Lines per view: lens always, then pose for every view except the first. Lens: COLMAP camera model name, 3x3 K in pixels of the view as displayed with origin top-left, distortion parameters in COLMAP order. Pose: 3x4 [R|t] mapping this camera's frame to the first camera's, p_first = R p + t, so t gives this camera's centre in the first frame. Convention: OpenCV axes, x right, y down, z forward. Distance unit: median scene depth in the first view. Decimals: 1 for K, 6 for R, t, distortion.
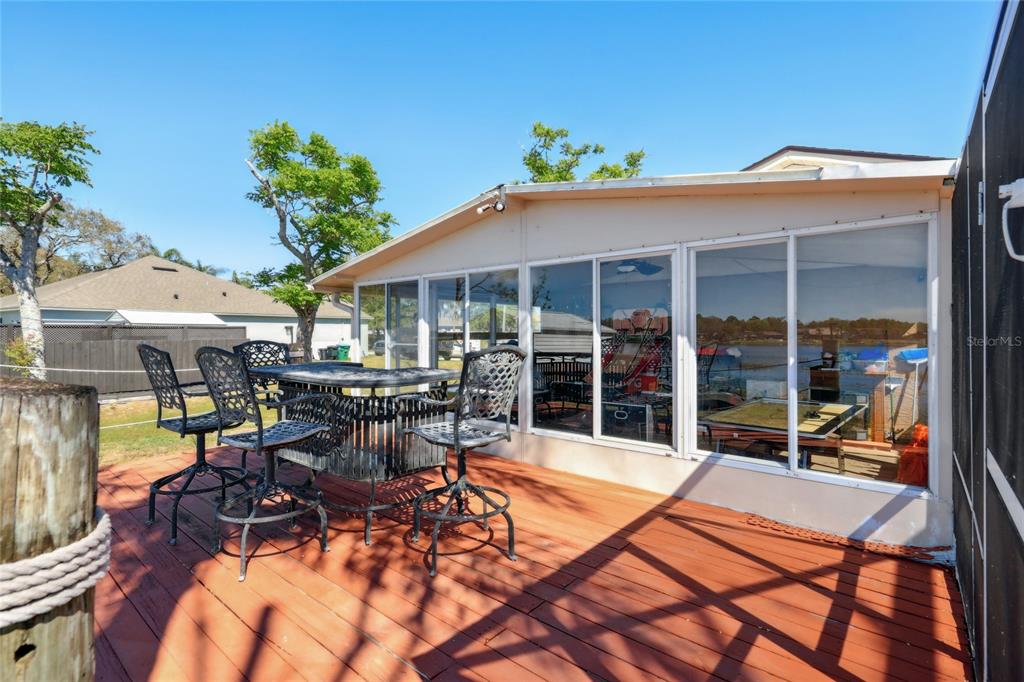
lens RADIAL K [[486.3, 0, 511.2], [0, 486.3, 335.9], [0, 0, 1]] dist [-0.003946, -0.000118]
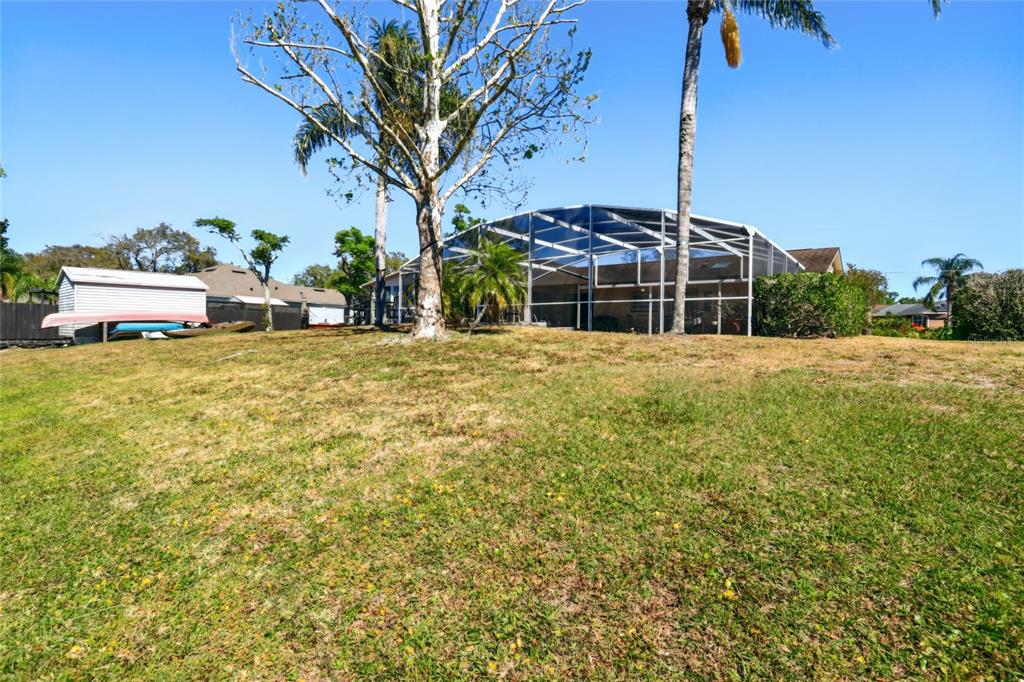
lens RADIAL K [[486.3, 0, 512.7], [0, 486.3, 339.2], [0, 0, 1]] dist [-0.003946, -0.000118]
pose [[0.999295, 0.017946, 0.032988, 0.231415], [-0.018060, 0.999832, 0.003152, 0.101289], [-0.032926, -0.003746, 0.999451, -1.010616]]
